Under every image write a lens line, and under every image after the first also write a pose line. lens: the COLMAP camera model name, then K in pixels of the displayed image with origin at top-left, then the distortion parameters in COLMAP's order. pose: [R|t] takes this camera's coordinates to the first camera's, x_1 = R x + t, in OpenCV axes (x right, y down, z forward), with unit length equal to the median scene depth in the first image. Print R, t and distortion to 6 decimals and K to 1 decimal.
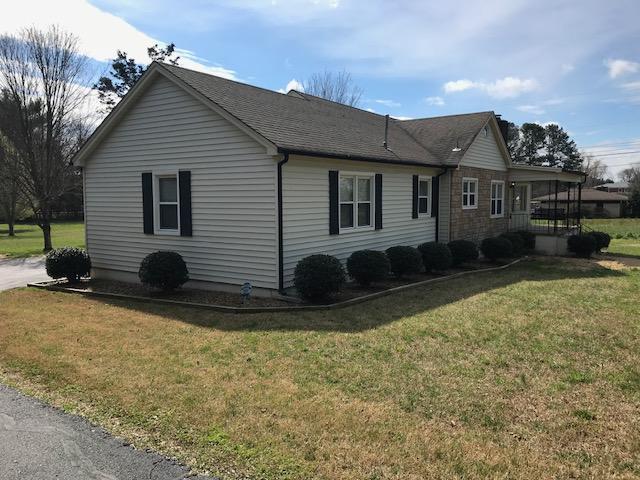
lens RADIAL K [[530.4, 0, 310.6], [0, 530.4, 240.5], [0, 0, 1]] dist [-0.000425, -0.006365]
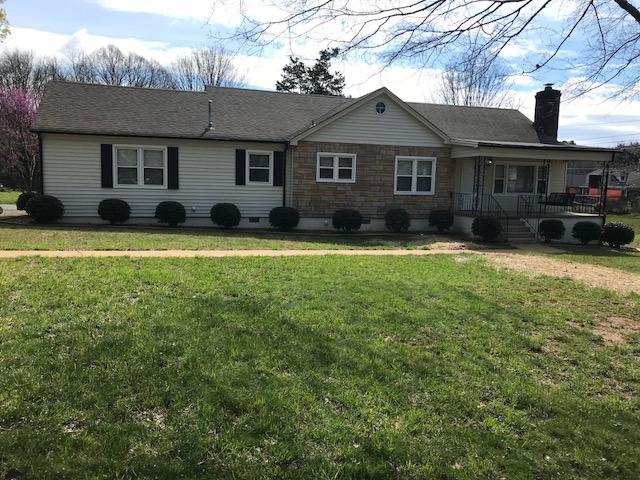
lens RADIAL K [[523.5, 0, 320.0], [0, 523.5, 240.0], [0, 0, 1]] dist [0.038710, -0.013132]
pose [[0.789138, 0.093533, -0.607053, 1.091072], [-0.081673, 0.995540, 0.047220, 0.012522], [0.608762, 0.012317, 0.793257, 0.157211]]
